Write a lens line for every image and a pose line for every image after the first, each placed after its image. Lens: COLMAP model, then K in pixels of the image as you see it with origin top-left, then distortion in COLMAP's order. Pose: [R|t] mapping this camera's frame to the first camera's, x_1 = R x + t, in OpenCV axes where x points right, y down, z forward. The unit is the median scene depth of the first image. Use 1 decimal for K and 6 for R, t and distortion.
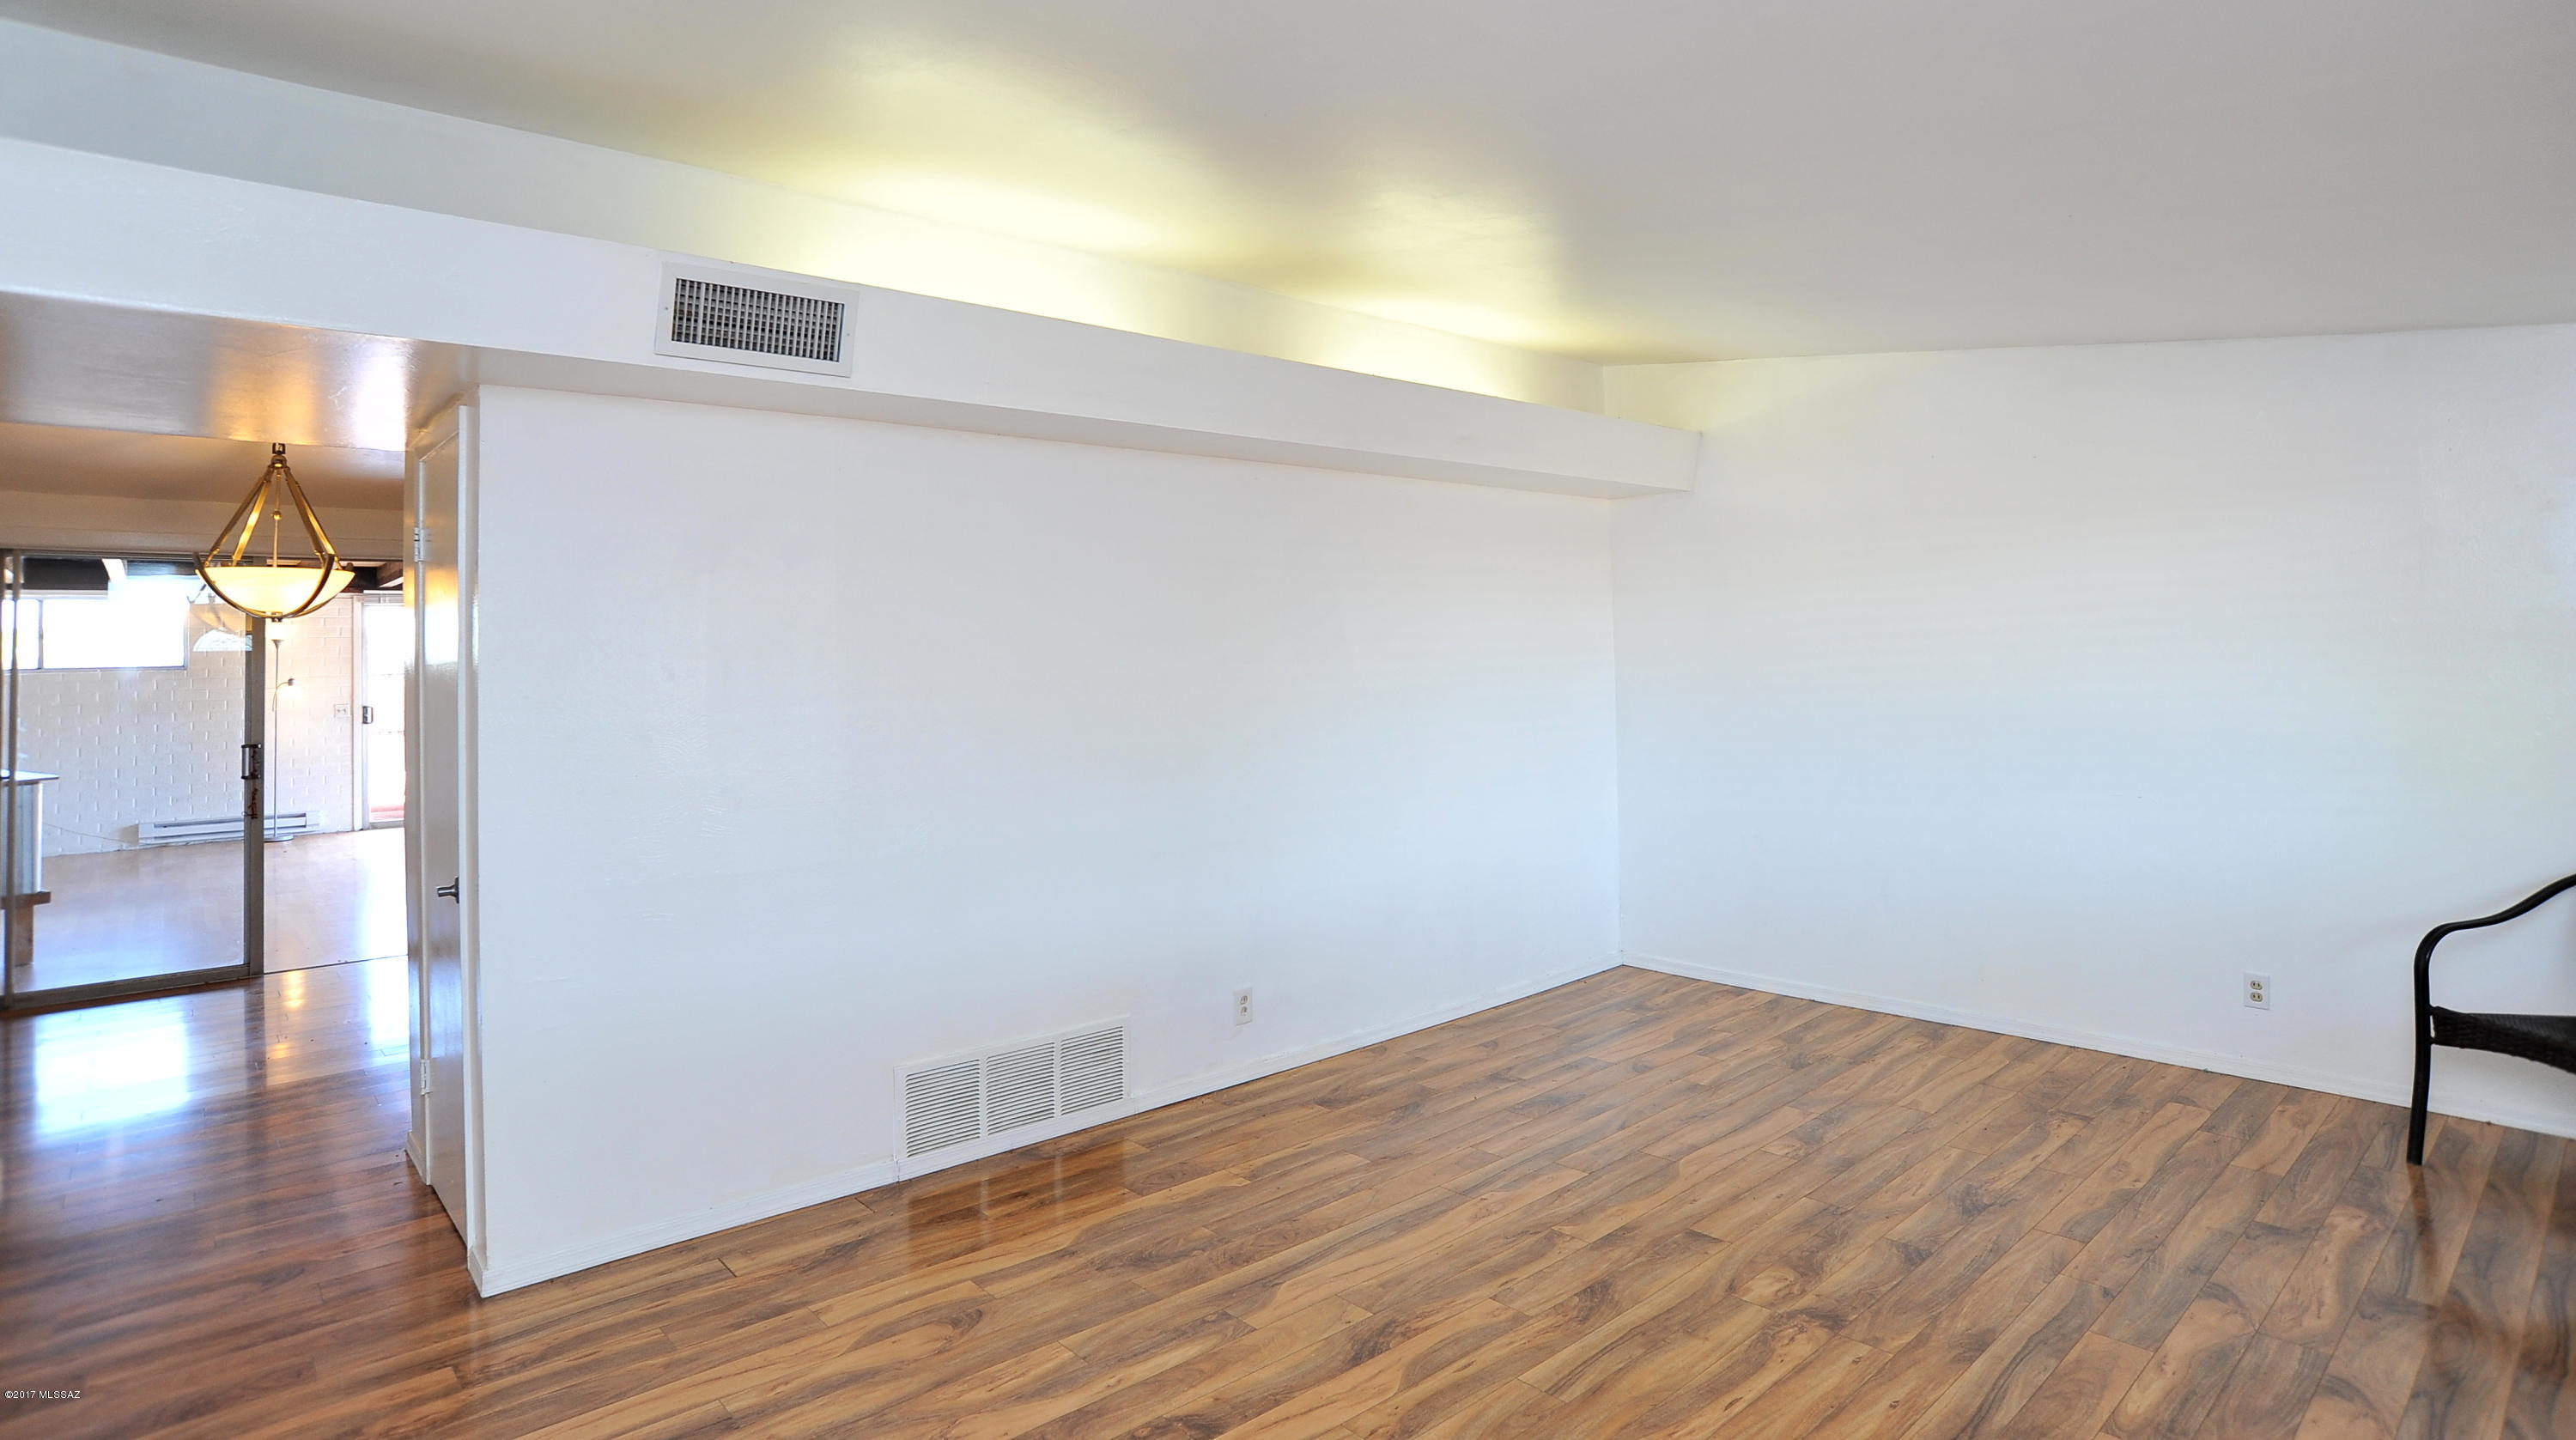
lens RADIAL K [[1320.3, 0, 1273.7], [0, 1320.3, 613.6], [0, 0, 1]] dist [-0.114809, 0.057355]
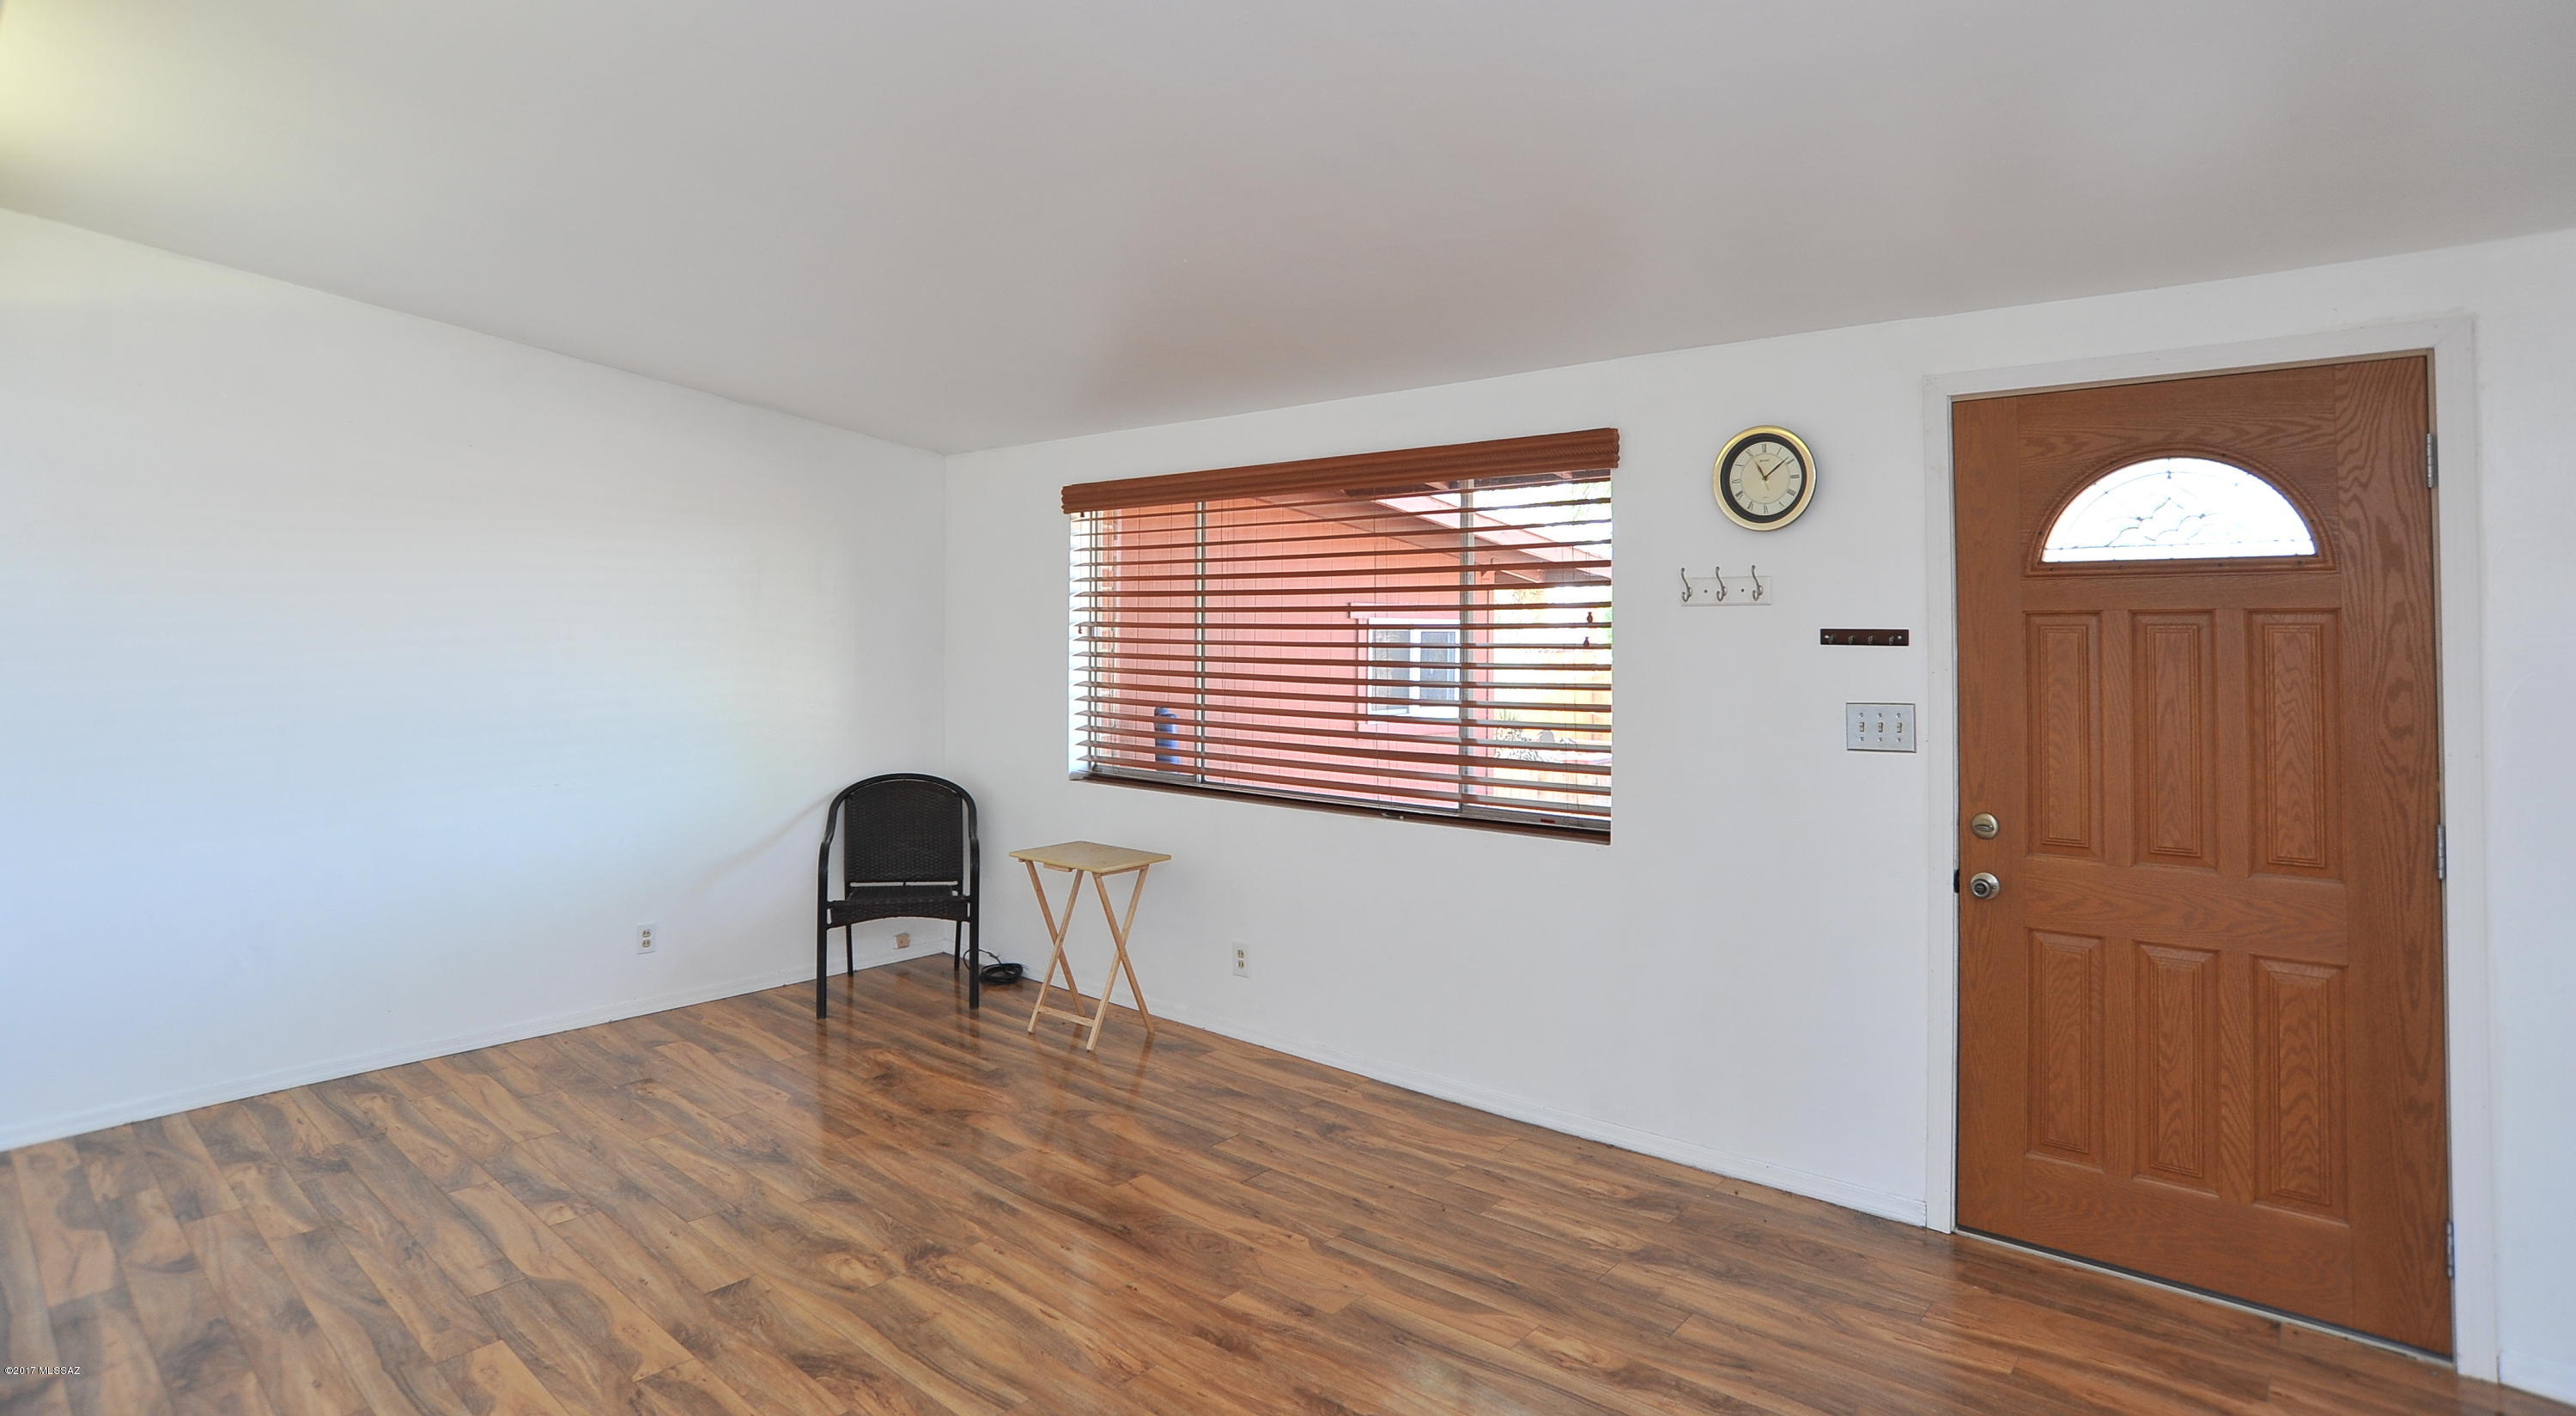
lens RADIAL K [[1299.8, 0, 1289.1], [0, 1299.8, 595.5], [0, 0, 1]] dist [-0.095573, 0.045652]
pose [[-0.135820, 0.043112, 0.989795, -0.698244], [-0.027890, 0.998490, -0.047317, 0.029452], [-0.990341, -0.034032, -0.134412, 0.831961]]
